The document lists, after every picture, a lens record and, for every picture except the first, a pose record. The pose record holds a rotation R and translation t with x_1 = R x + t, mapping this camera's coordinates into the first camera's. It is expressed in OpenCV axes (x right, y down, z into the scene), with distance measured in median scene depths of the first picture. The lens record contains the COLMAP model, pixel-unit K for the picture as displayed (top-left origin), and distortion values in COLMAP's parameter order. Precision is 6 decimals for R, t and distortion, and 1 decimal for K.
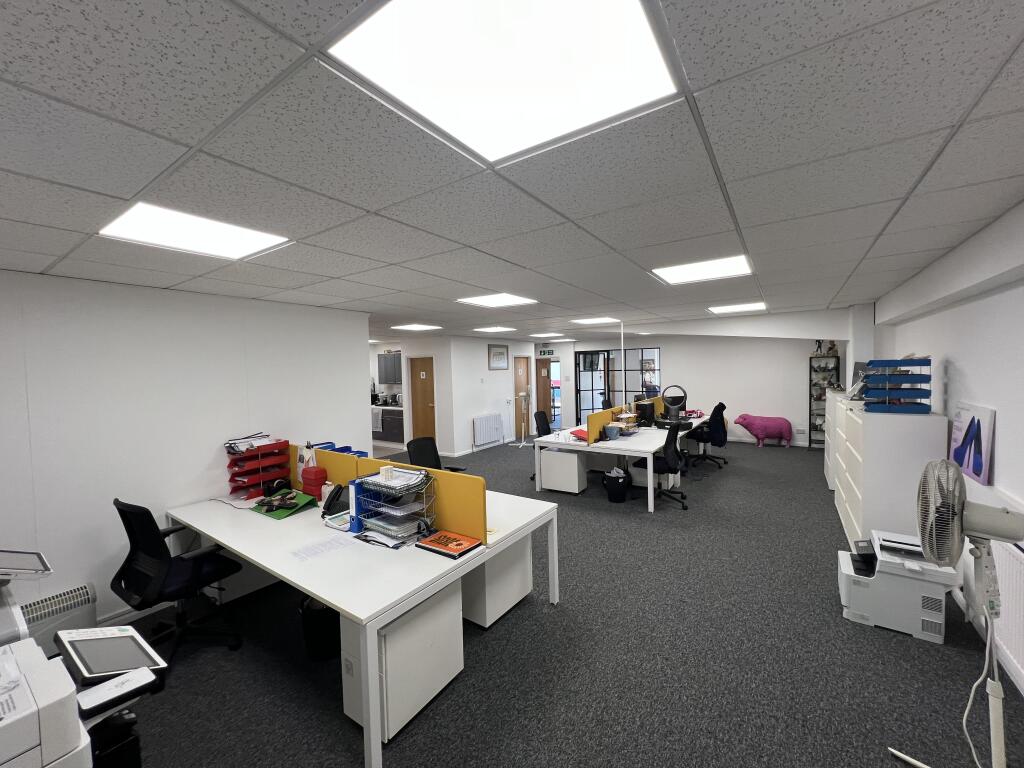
lens RADIAL K [[408.9, 0, 508.1], [0, 408.9, 383.0], [0, 0, 1]] dist [0.010421, 0.000309]
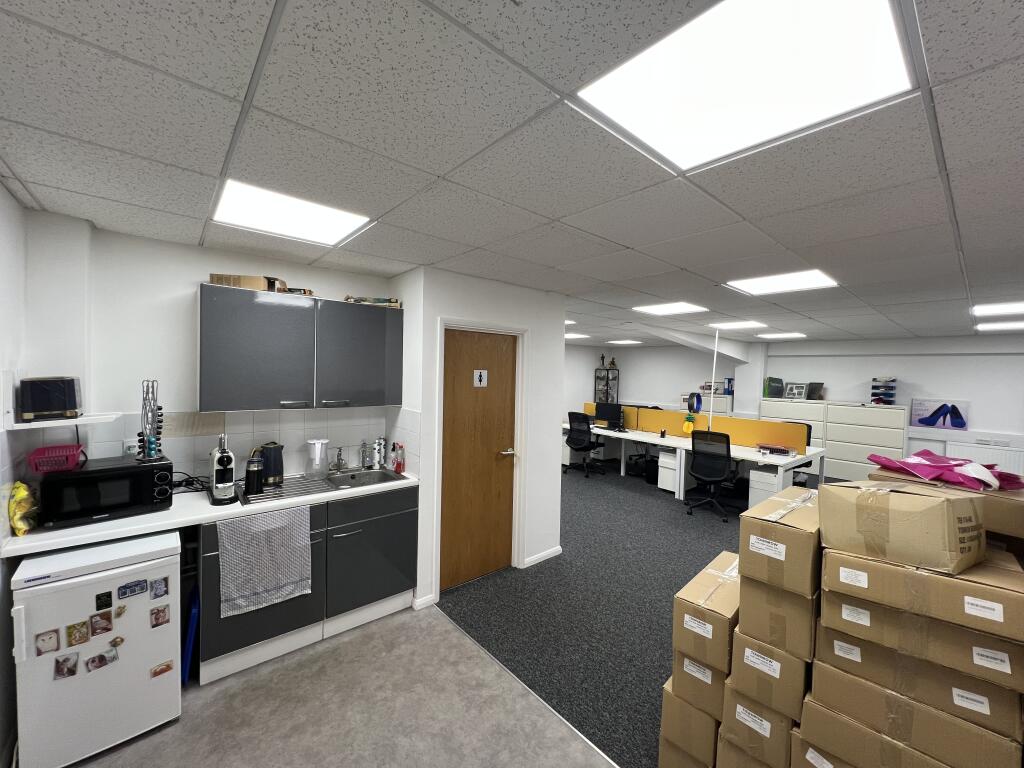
lens RADIAL K [[408.9, 0, 513.9], [0, 408.9, 386.7], [0, 0, 1]] dist [0.010421, 0.000309]
pose [[0.248434, -0.006064, 0.968630, -1.570872], [0.003680, 0.999979, 0.005317, -0.037283], [-0.968642, 0.002244, 0.248451, 2.402773]]
